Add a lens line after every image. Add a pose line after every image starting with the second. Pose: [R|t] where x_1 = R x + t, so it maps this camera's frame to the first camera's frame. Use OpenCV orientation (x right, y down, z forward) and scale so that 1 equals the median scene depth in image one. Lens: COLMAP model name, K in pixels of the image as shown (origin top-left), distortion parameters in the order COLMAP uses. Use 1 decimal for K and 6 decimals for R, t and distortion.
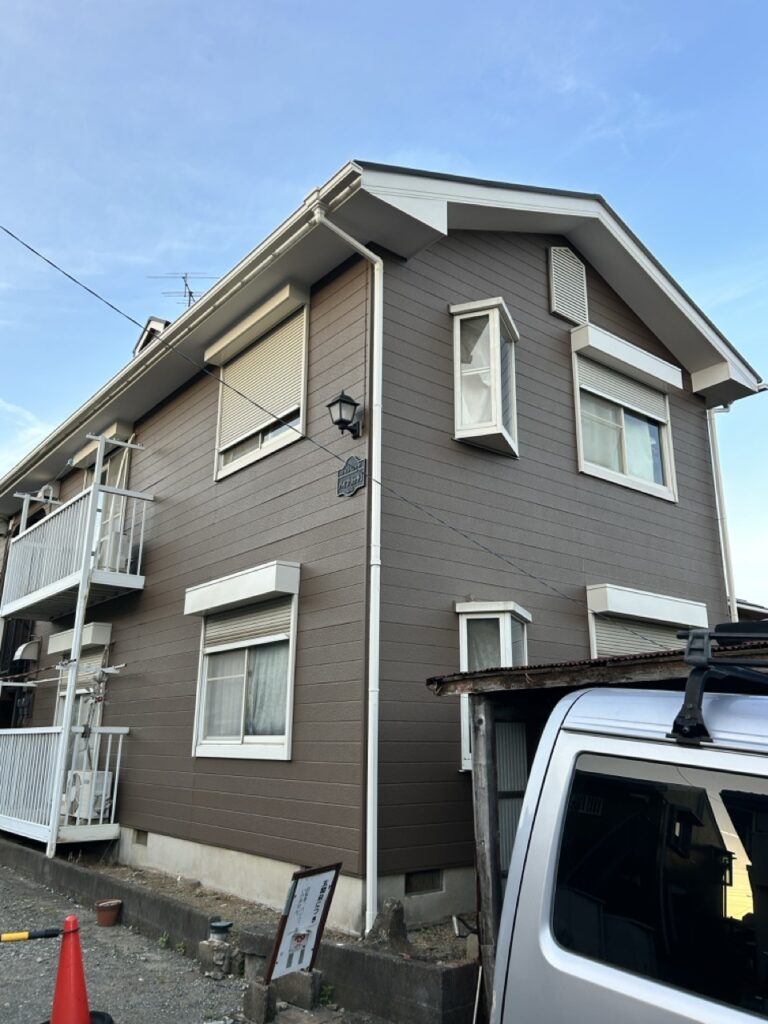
lens RADIAL K [[795.6, 0, 386.3], [0, 795.6, 514.5], [0, 0, 1]] dist [0.053278, -0.059066]
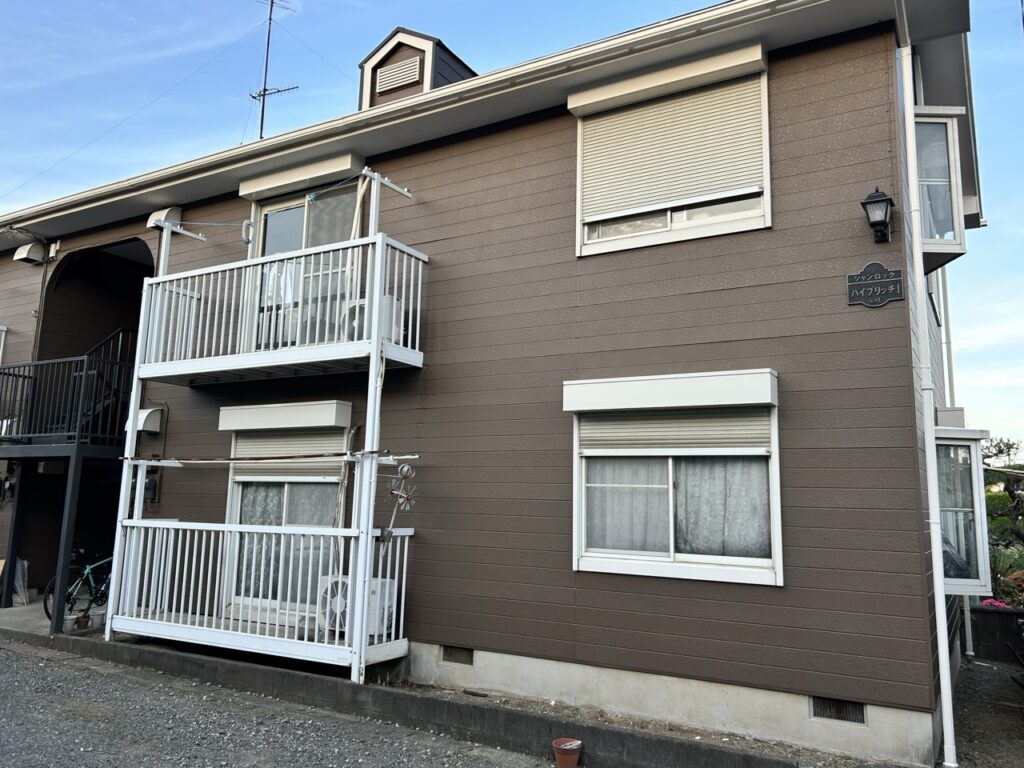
lens RADIAL K [[795.6, 0, 512.5], [0, 795.6, 373.1], [0, 0, 1]] dist [0.053278, -0.059066]
pose [[0.935203, 0.072732, 0.346561, -0.624475], [-0.113517, 0.988606, 0.098852, 0.006639], [-0.335423, -0.131787, 0.932804, 0.226602]]
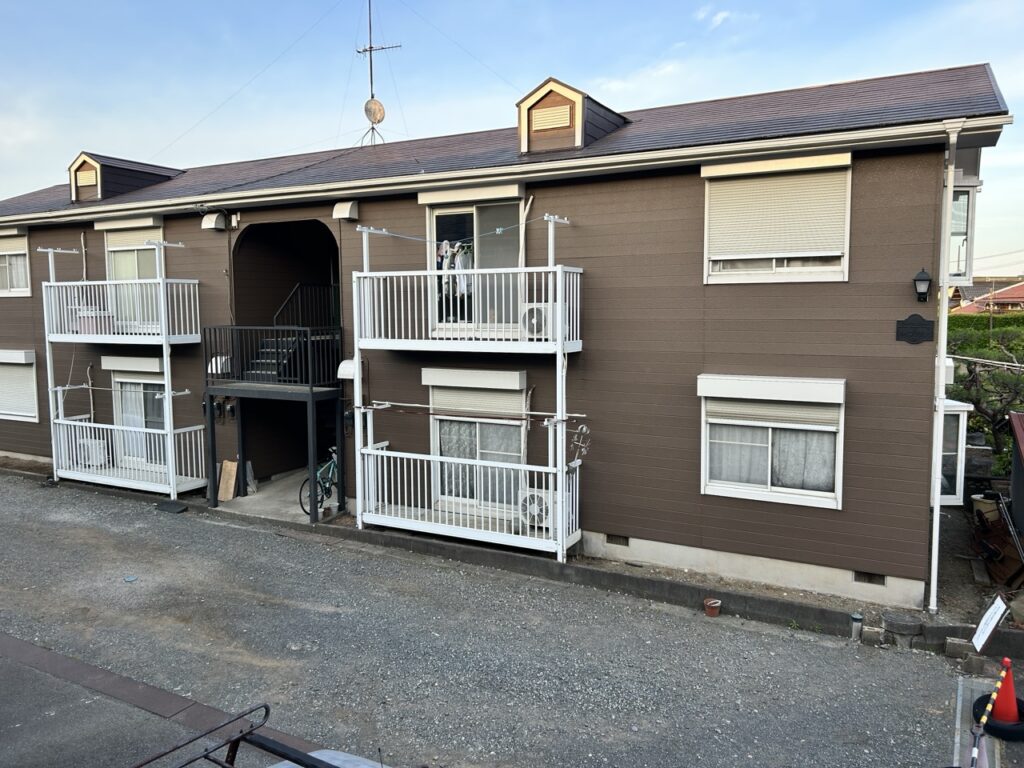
lens RADIAL K [[768.6, 0, 516.7], [0, 768.6, 376.9], [0, 0, 1]] dist [0.046243, -0.040503]
pose [[0.920321, -0.049632, 0.388003, -1.043789], [-0.093907, 0.934876, 0.342328, -0.316010], [-0.379725, -0.351488, 0.855725, 0.045501]]
